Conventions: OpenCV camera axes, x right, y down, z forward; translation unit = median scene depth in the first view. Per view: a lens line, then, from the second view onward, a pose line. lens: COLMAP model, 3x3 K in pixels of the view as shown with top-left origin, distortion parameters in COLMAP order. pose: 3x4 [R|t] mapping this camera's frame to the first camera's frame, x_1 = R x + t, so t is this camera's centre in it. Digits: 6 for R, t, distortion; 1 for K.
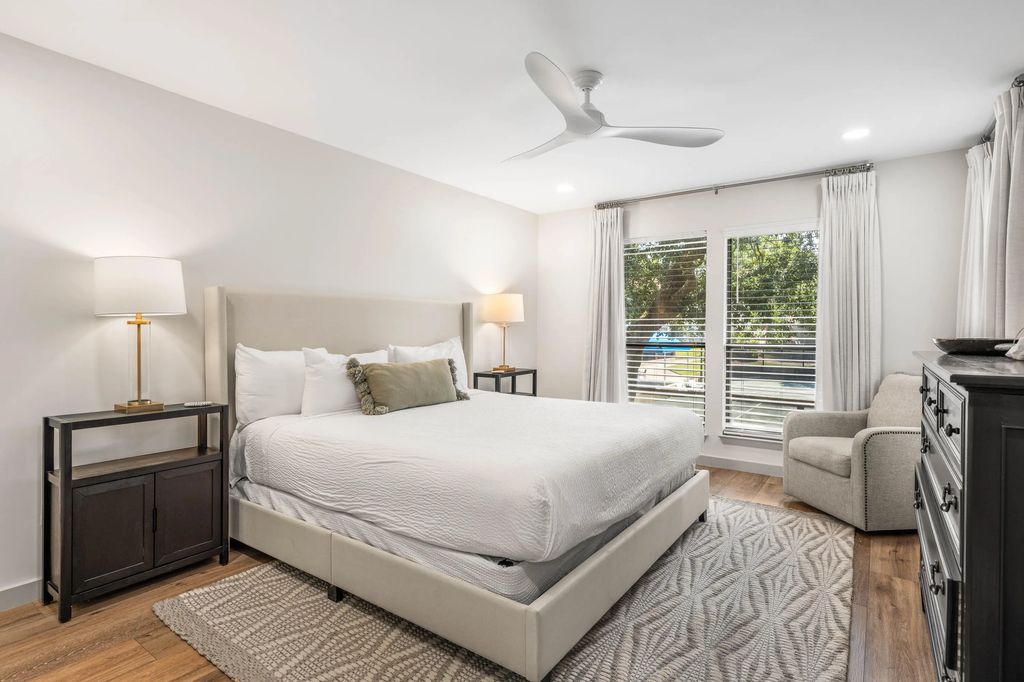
lens RADIAL K [[509.7, 0, 512.0], [0, 509.7, 341.0], [0, 0, 1]] dist [-0.000211, -0.000043]
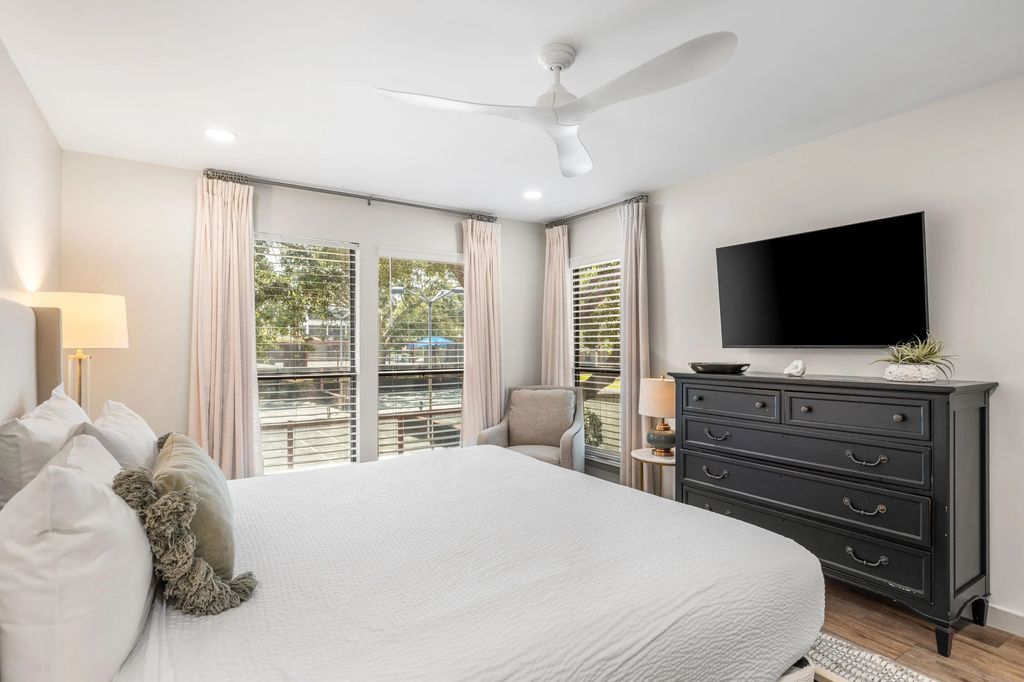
lens RADIAL K [[519.5, 0, 513.8], [0, 519.5, 351.7], [0, 0, 1]] dist [-0.000261, -0.000214]
pose [[0.355352, -0.013191, 0.934640, -0.406473], [0.024532, 0.999688, 0.004783, -0.030560], [-0.934411, 0.021229, 0.355565, 0.486496]]
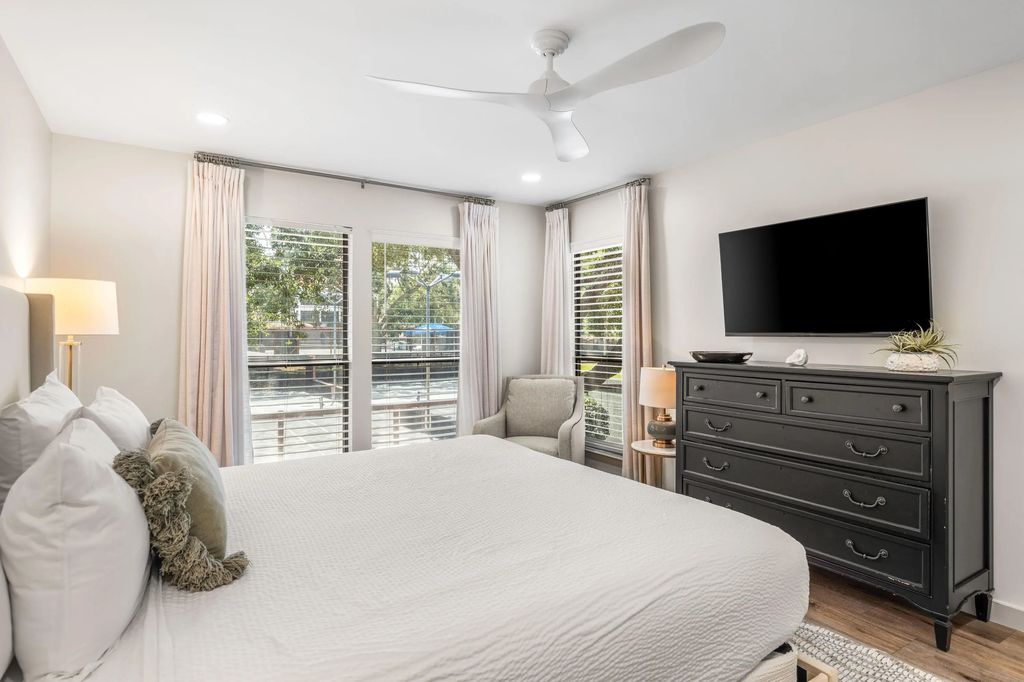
lens RADIAL K [[552.3, 0, 512.2], [0, 552.3, 338.1], [0, 0, 1]] dist [-0.000930, -0.000070]
pose [[0.364837, -0.009560, 0.931022, -0.429320], [0.021306, 0.999771, 0.001917, -0.030382], [-0.930828, 0.019137, 0.364957, 0.464590]]
